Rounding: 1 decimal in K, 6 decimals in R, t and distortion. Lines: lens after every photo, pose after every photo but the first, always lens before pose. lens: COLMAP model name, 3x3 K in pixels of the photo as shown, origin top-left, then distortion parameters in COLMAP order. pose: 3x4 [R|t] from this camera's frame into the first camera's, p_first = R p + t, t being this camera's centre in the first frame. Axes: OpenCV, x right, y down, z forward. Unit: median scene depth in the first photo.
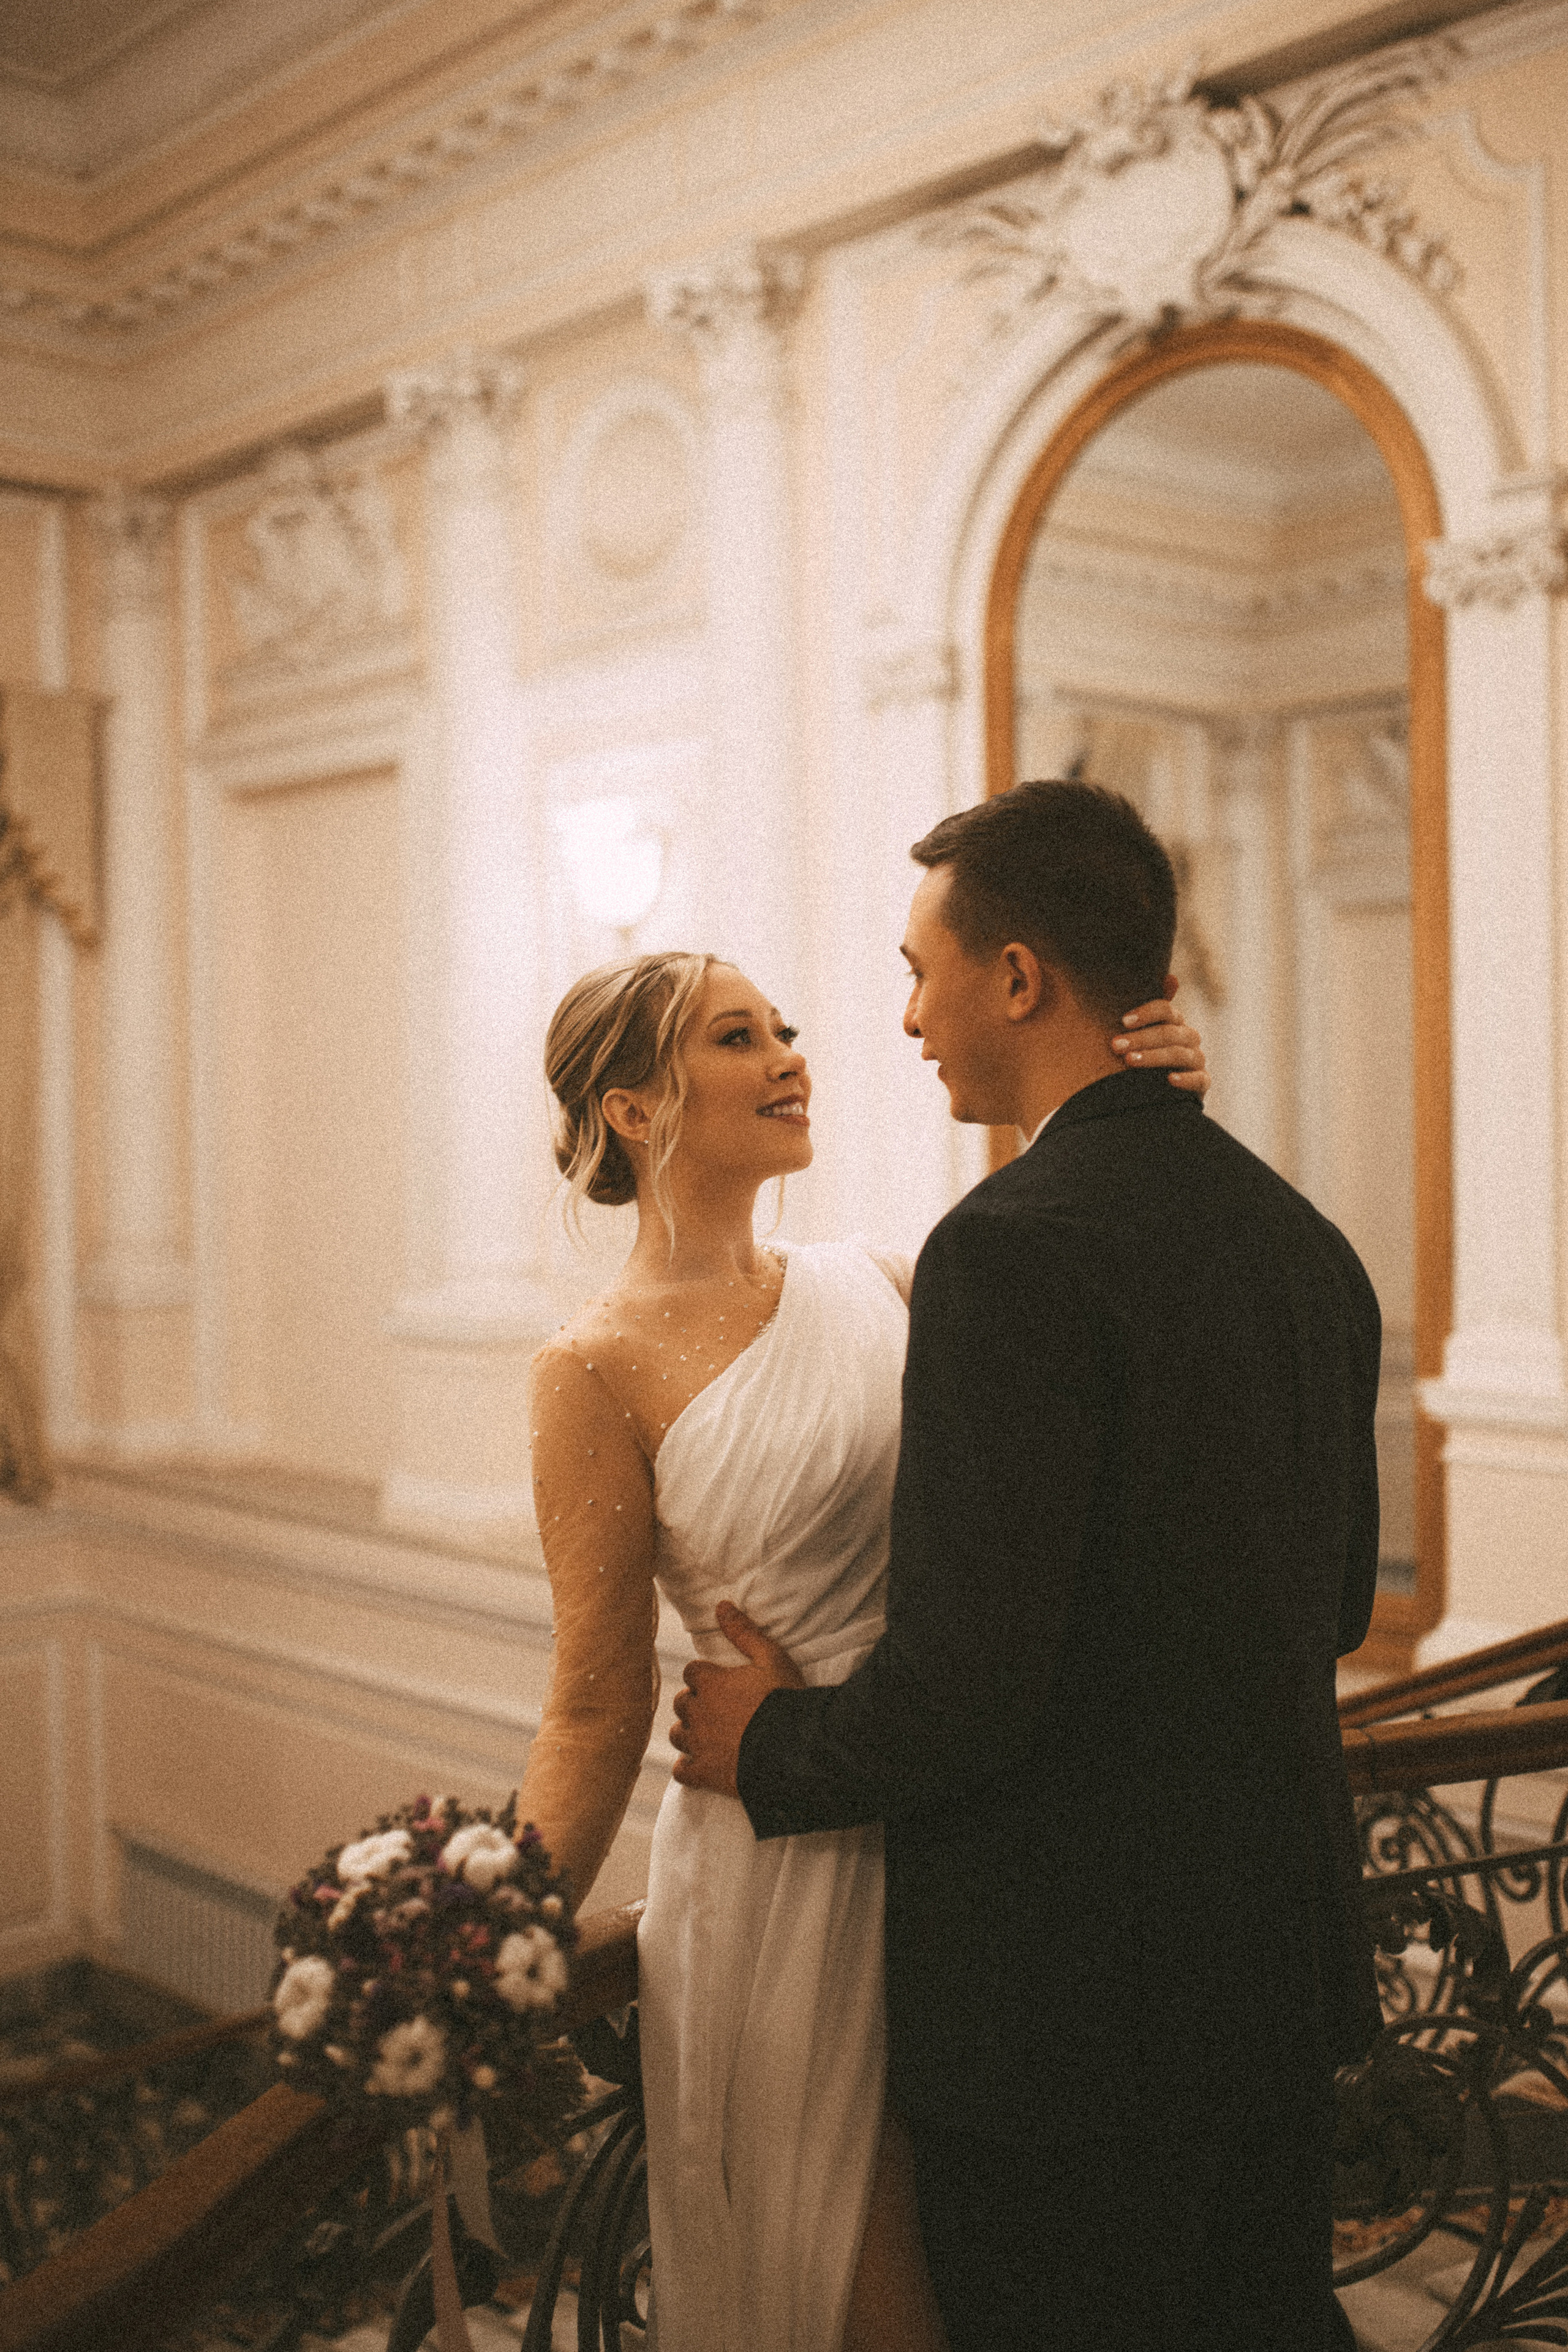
lens RADIAL K [[2364.5, 0, 780.7], [0, 2364.5, 1163.0], [0, 0, 1]] dist [-0.048808, 0.000000]
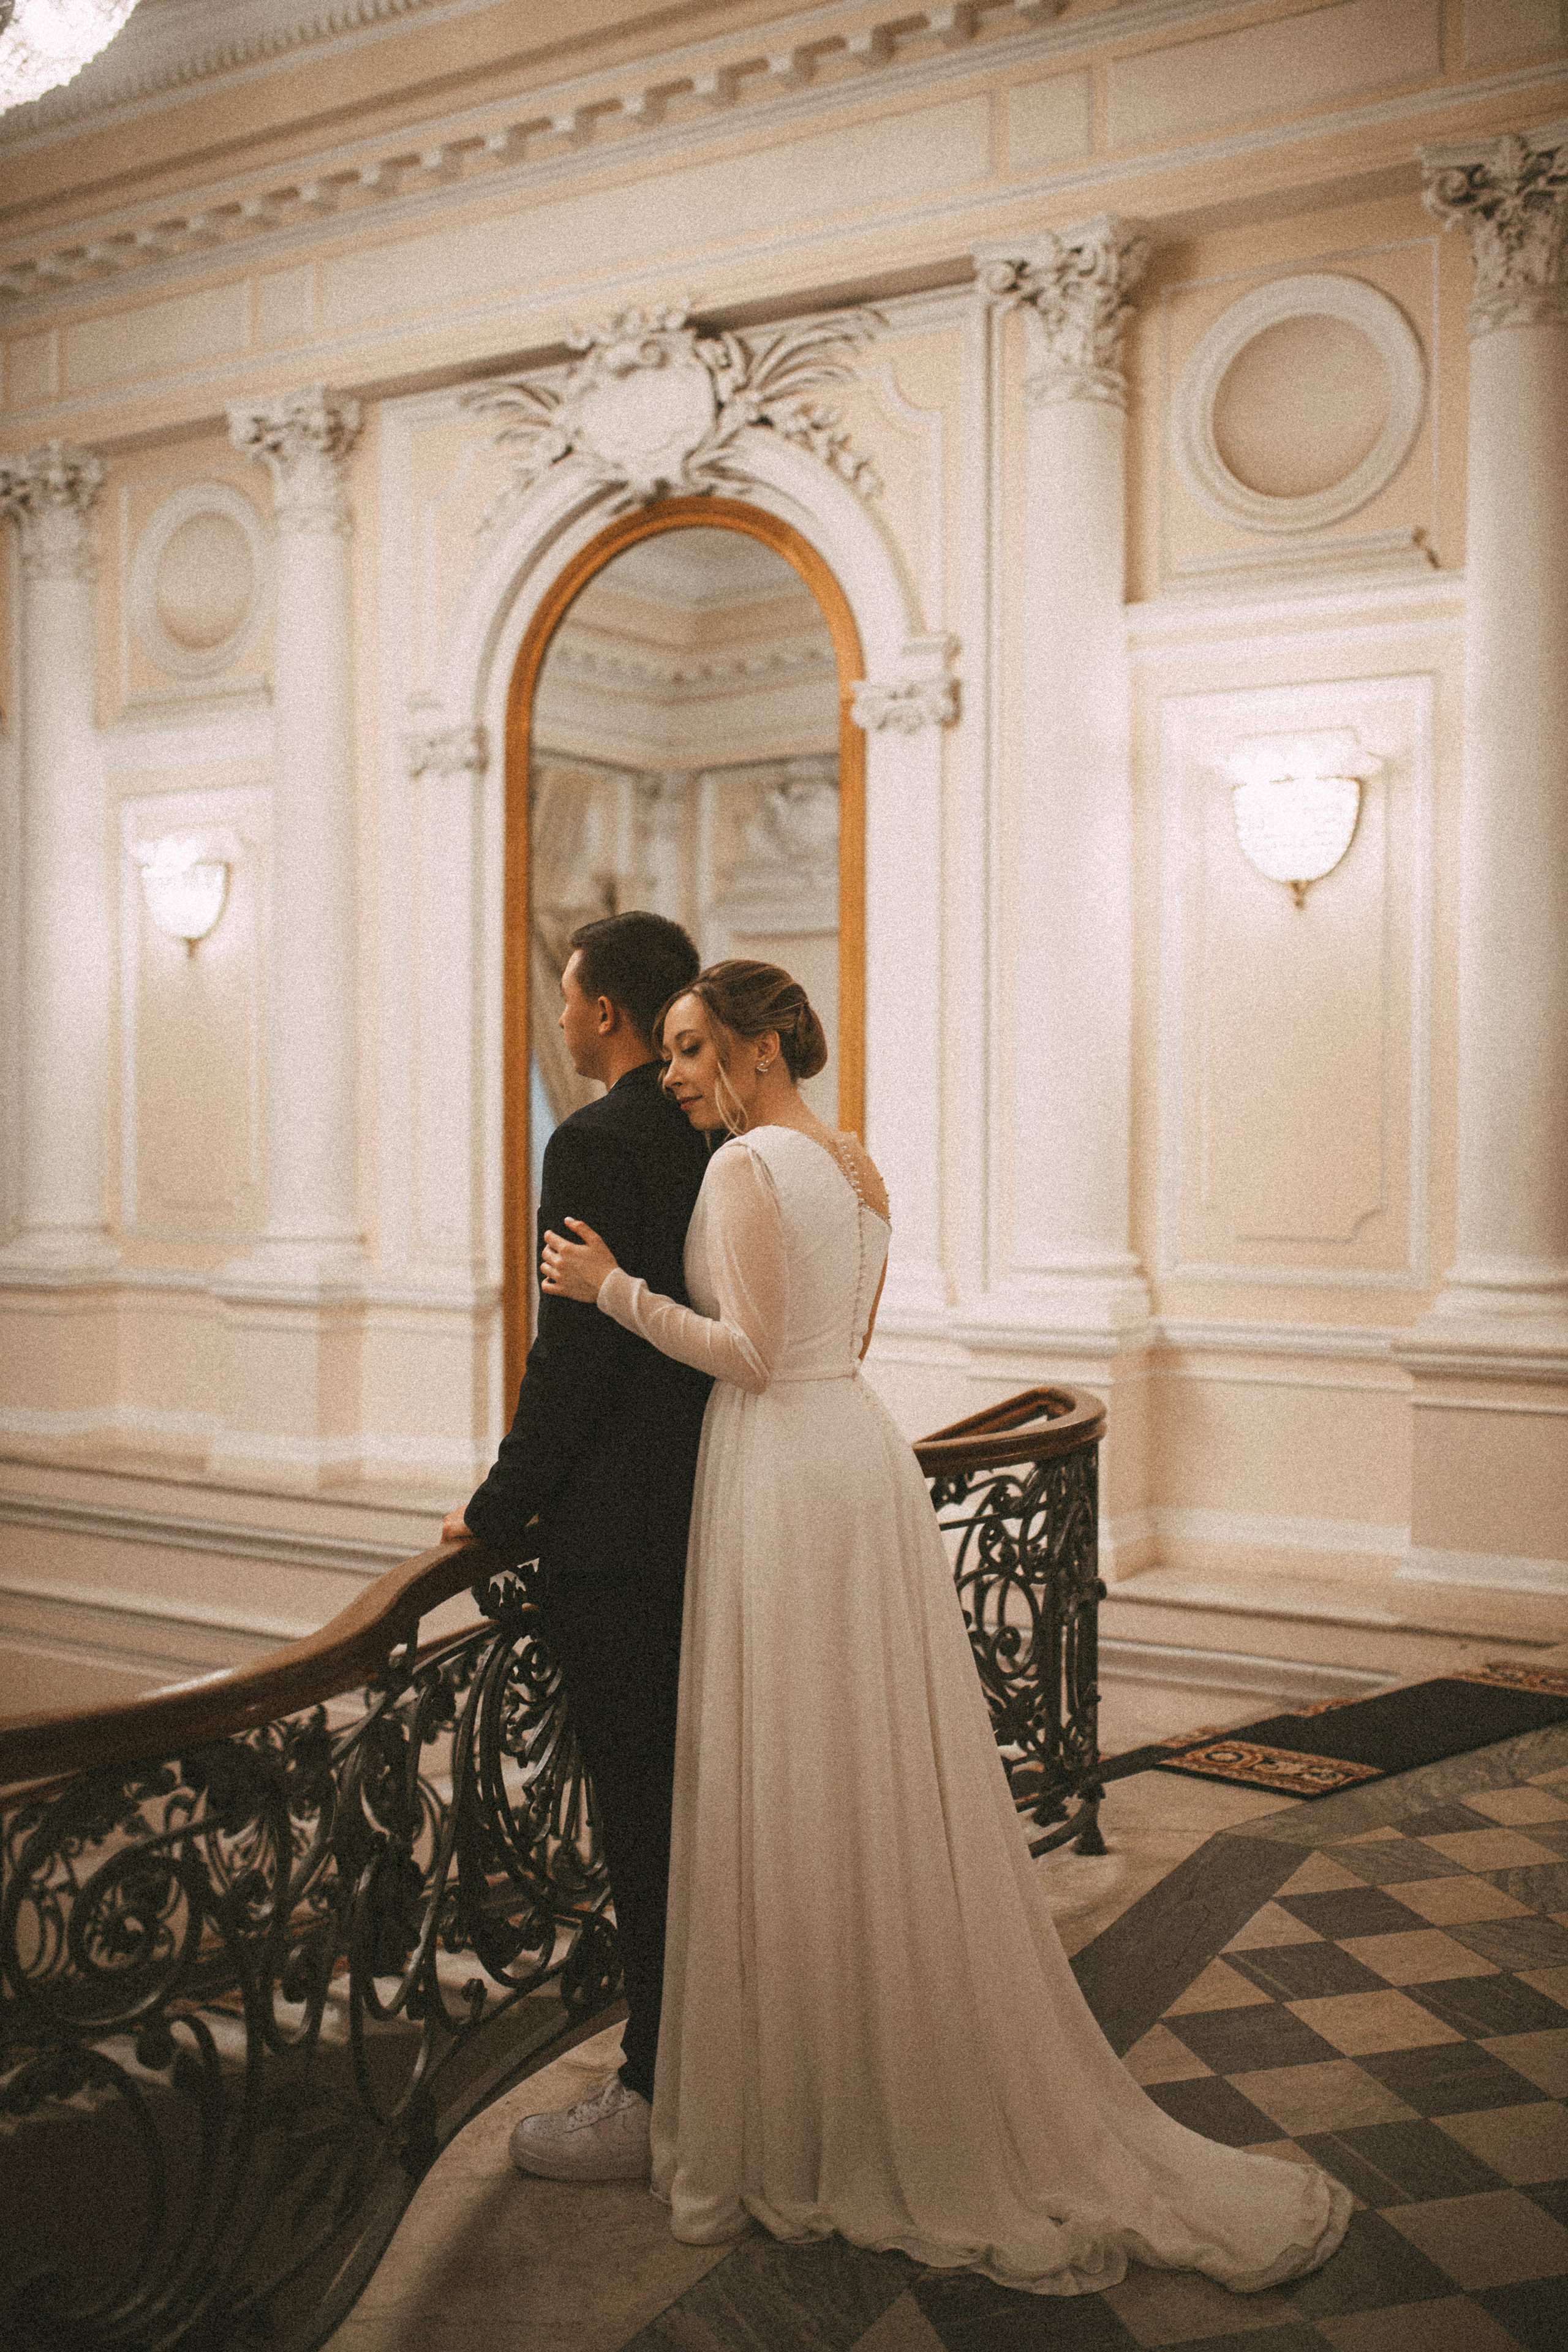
lens RADIAL K [[2364.5, 0, 784.2], [0, 2364.5, 1179.0], [0, 0, 1]] dist [-0.048808, 0.000000]
pose [[0.961270, 0.005348, 0.275556, -0.126472], [-0.006571, 0.999972, 0.003517, 0.016847], [-0.275530, -0.005192, 0.961279, -0.275425]]
